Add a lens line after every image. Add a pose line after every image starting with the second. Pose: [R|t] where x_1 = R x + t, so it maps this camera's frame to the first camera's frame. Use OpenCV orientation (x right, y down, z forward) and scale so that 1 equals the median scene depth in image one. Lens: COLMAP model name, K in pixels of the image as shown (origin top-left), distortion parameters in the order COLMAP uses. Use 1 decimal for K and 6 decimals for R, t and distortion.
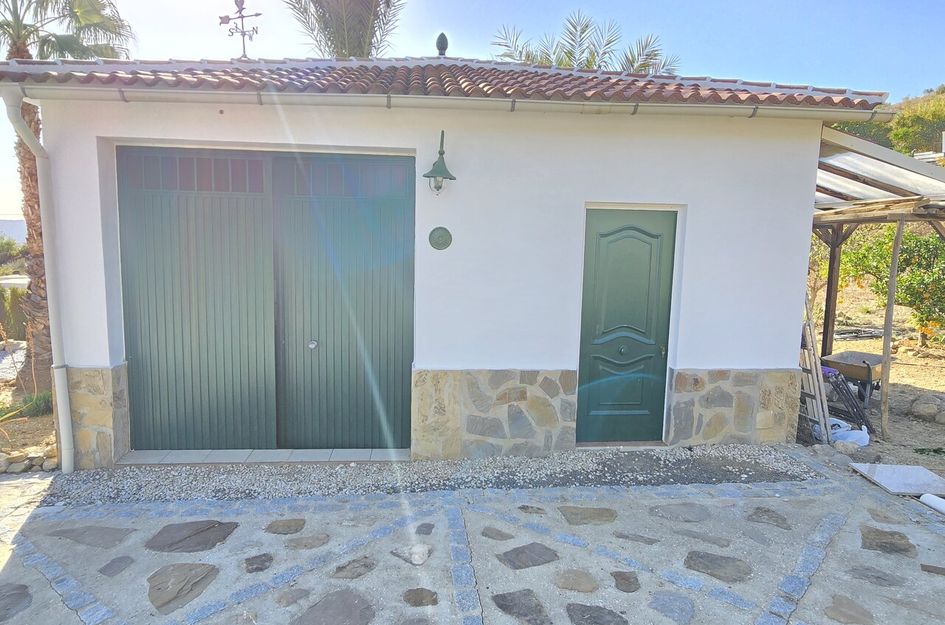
lens RADIAL K [[590.8, 0, 442.7], [0, 590.8, 310.2], [0, 0, 1]] dist [-0.001568, -0.000645]
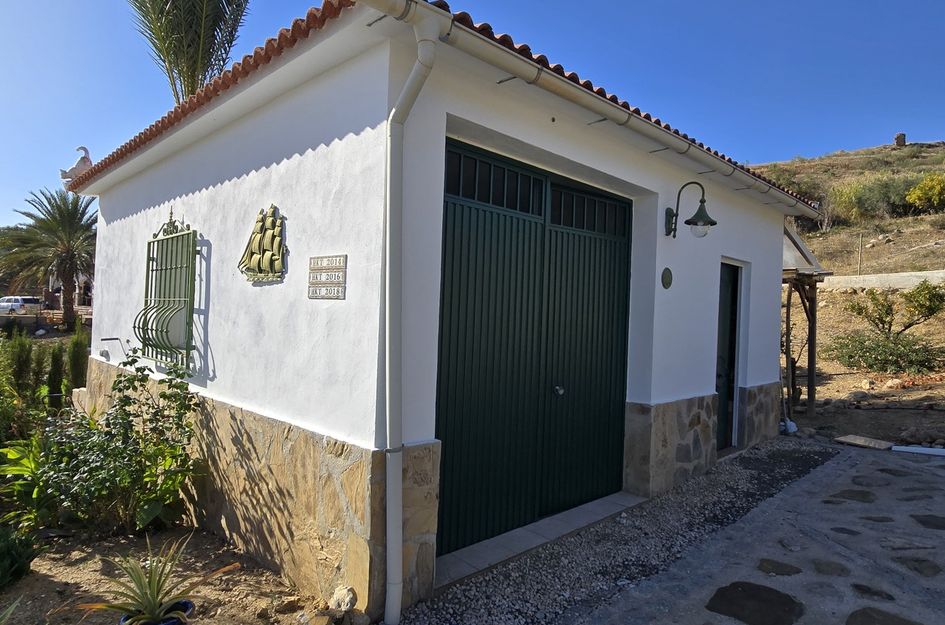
lens RADIAL K [[590.8, 0, 442.7], [0, 590.8, 310.2], [0, 0, 1]] dist [-0.001568, -0.000645]
pose [[0.750450, 0.015513, 0.660745, -0.984966], [0.060728, 0.993877, -0.092307, 0.009861], [-0.658132, 0.109397, 0.744913, 0.458711]]
